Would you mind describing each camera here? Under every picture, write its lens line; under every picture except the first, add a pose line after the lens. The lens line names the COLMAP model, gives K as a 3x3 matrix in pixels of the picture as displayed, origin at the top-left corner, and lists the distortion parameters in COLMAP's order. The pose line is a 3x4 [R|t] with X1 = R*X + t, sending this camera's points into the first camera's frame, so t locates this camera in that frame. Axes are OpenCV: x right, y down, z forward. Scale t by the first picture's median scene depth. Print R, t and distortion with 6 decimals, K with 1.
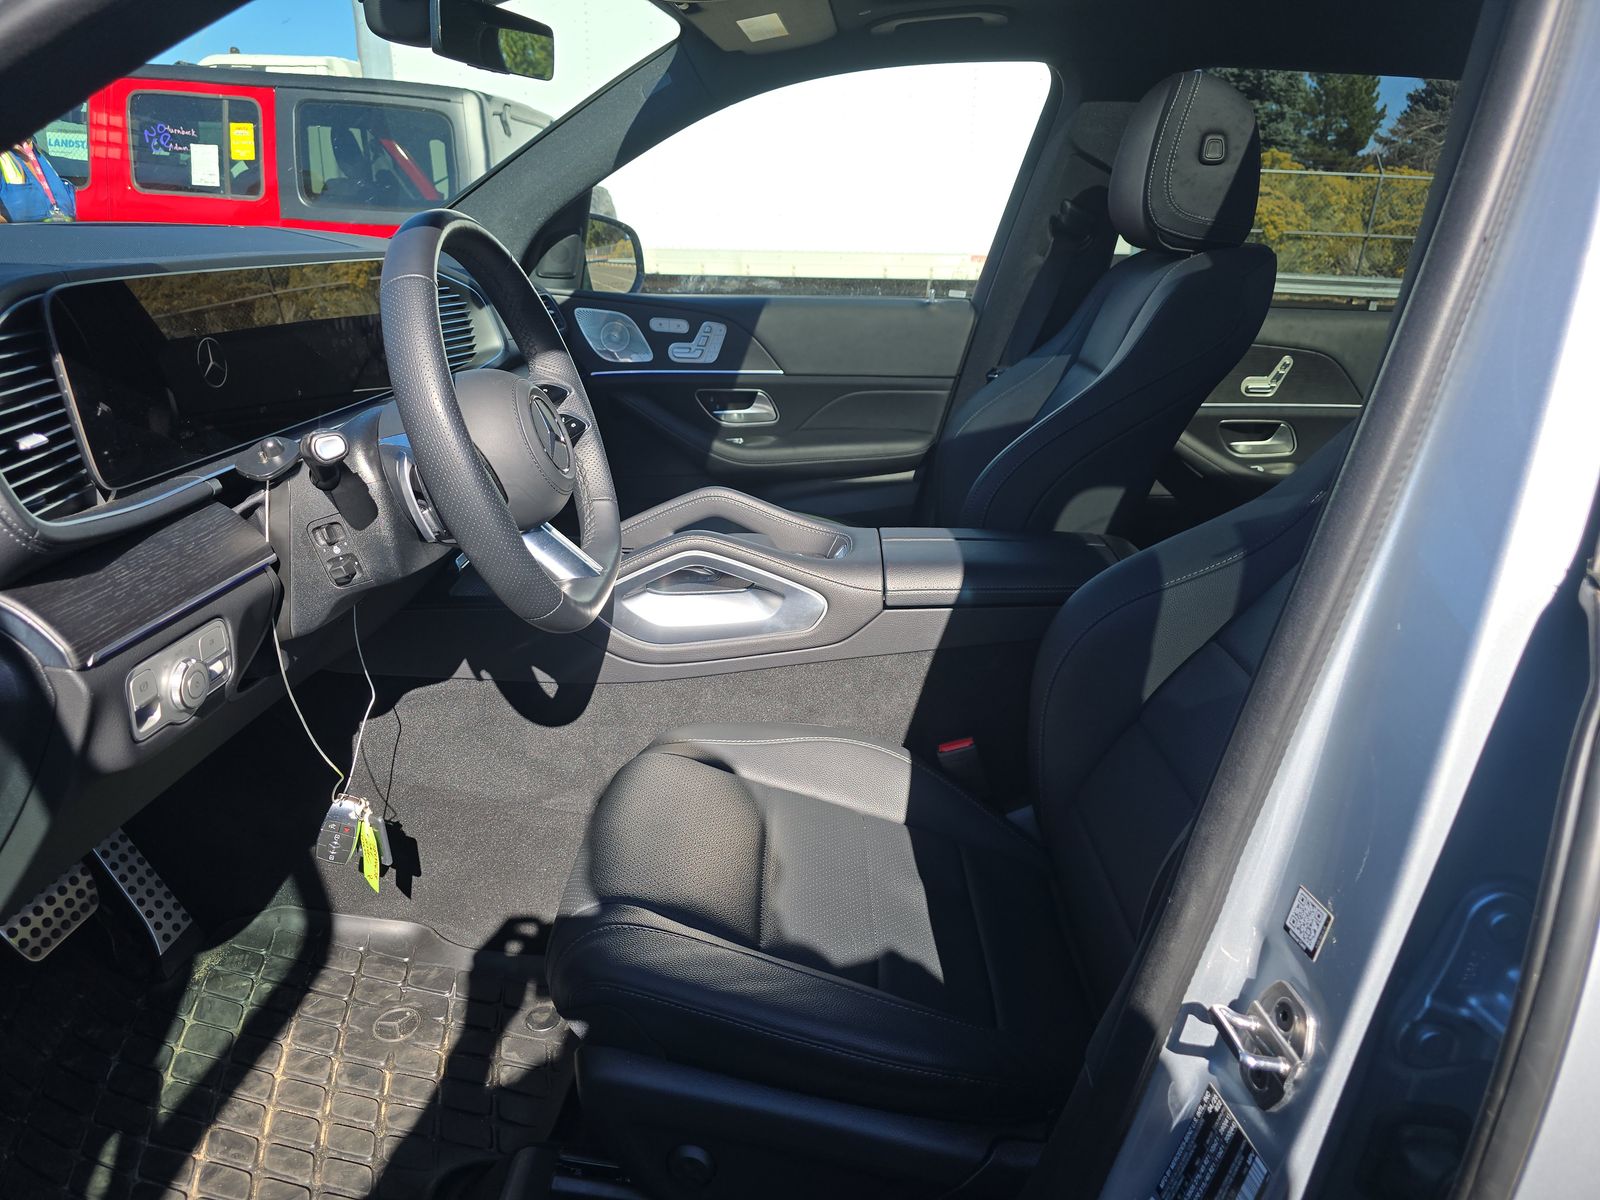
lens RADIAL K [[1061.0, 0, 795.7], [0, 1061.0, 601.0], [0, 0, 1]] dist [0.030935, -0.028137]
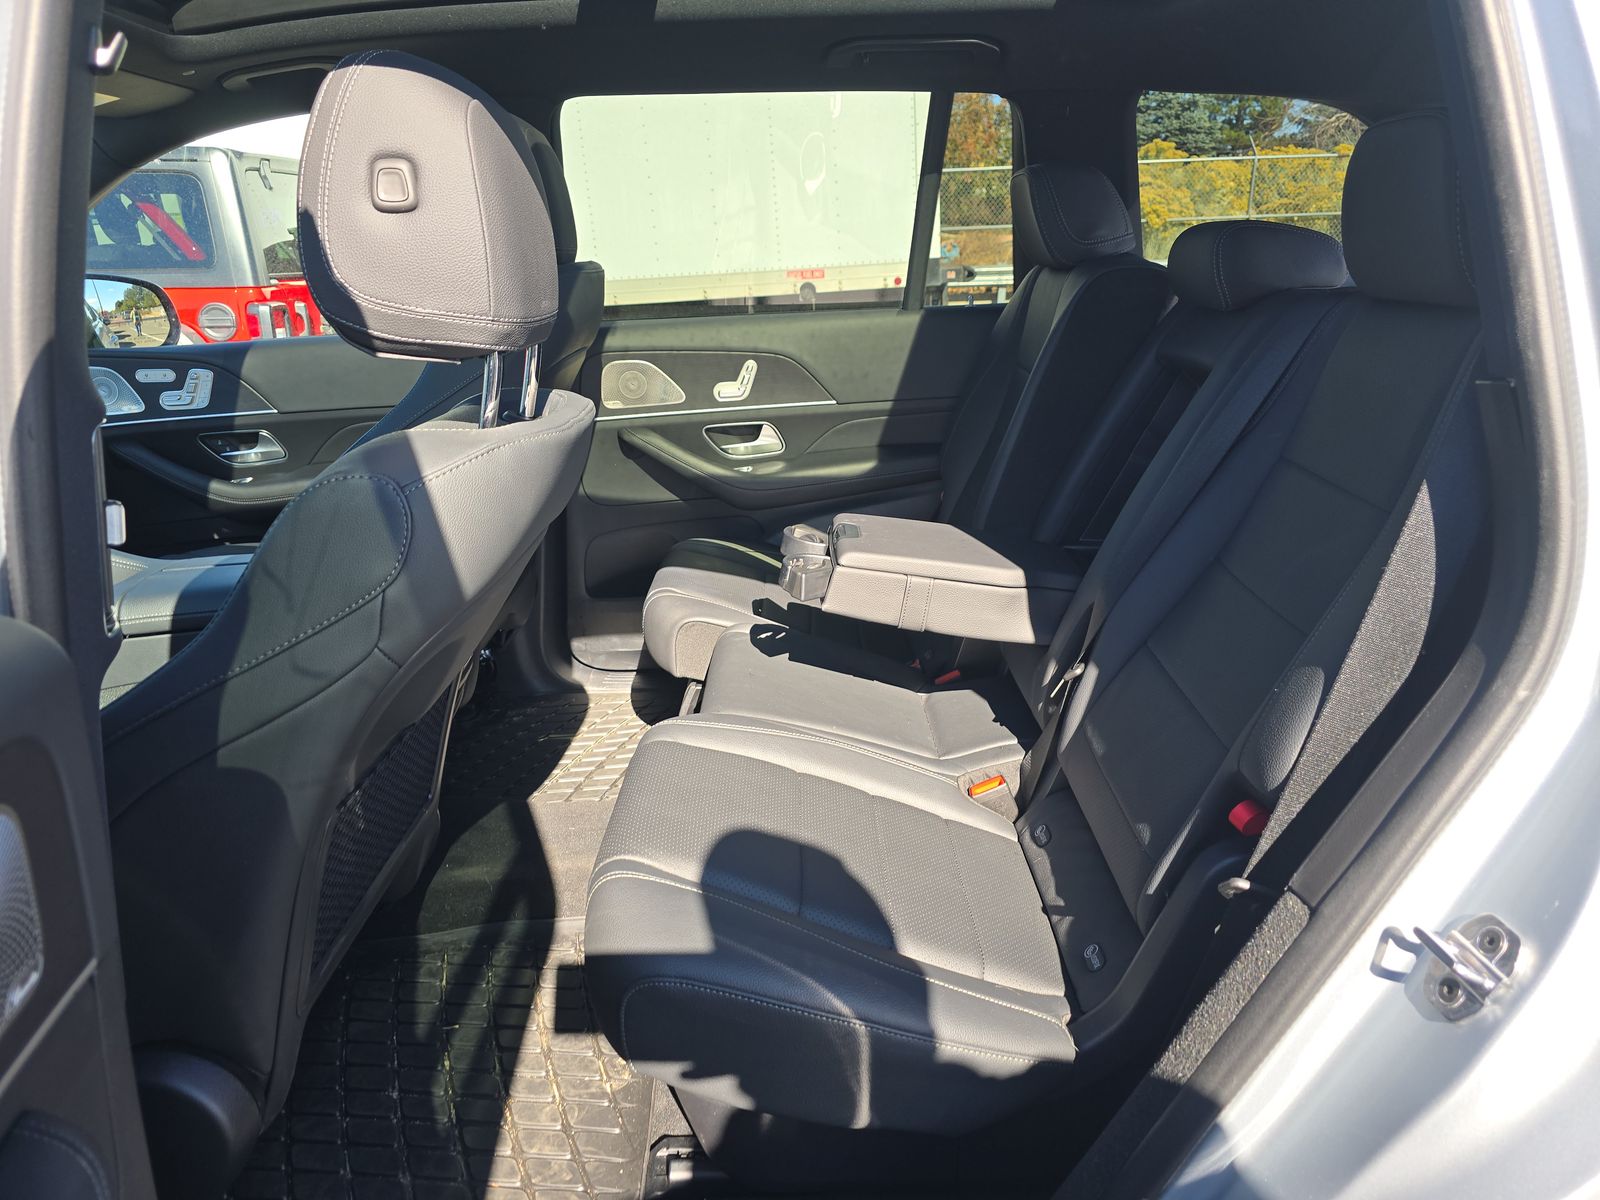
lens RADIAL K [[1061.0, 0, 804.3], [0, 1061.0, 601.3], [0, 0, 1]] dist [0.030935, -0.028137]
pose [[0.996642, -0.081028, 0.011803, 0.462712], [0.081204, 0.996582, -0.015192, 0.025169], [-0.010532, 0.016100, 0.999815, -0.038159]]
